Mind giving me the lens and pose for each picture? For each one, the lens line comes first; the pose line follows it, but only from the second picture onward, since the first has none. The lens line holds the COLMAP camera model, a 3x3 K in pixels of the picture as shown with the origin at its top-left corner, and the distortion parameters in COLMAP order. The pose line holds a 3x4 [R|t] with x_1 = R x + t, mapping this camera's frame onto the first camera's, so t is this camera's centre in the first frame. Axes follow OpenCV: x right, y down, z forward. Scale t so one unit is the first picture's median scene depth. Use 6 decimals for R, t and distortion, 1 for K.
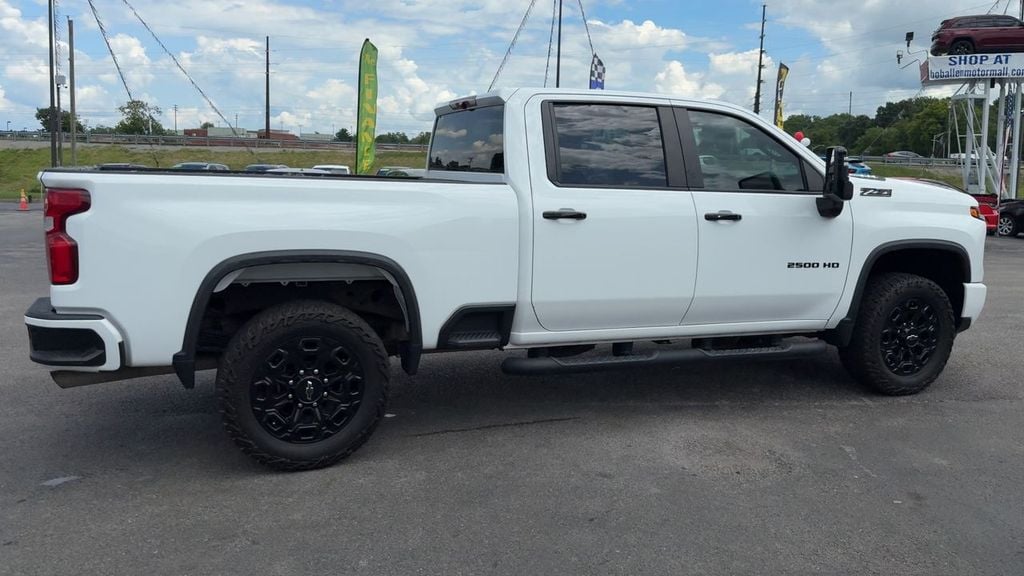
lens RADIAL K [[924.9, 0, 508.7], [0, 924.9, 252.6], [0, 0, 1]] dist [0.046278, -0.022543]
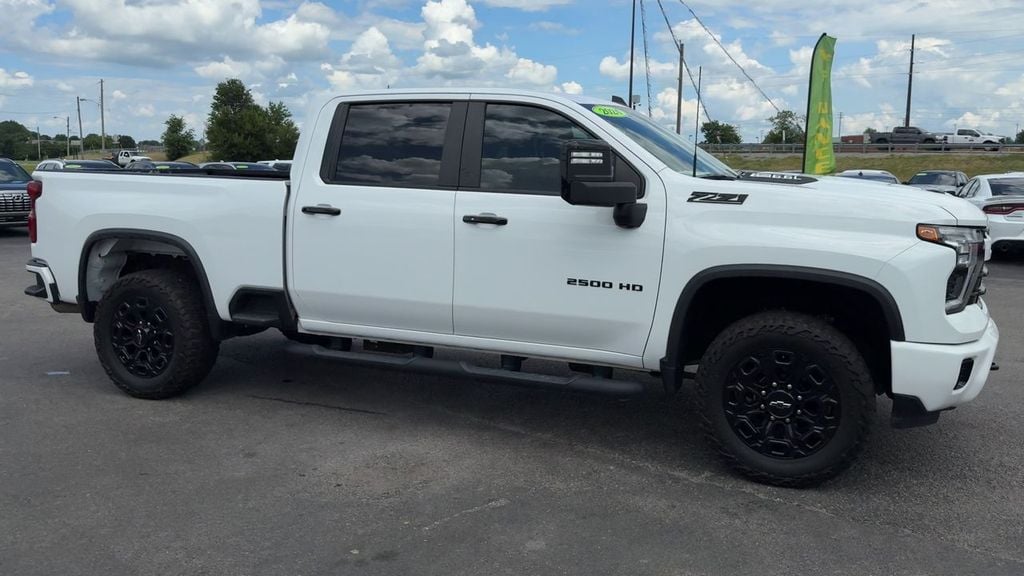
lens RADIAL K [[924.9, 0, 508.7], [0, 924.9, 252.6], [0, 0, 1]] dist [0.046278, -0.022543]
pose [[0.688666, 0.061873, -0.722434, 0.313960], [-0.068945, 0.997426, 0.019702, -0.009151], [0.721793, 0.036240, 0.691159, 0.140290]]
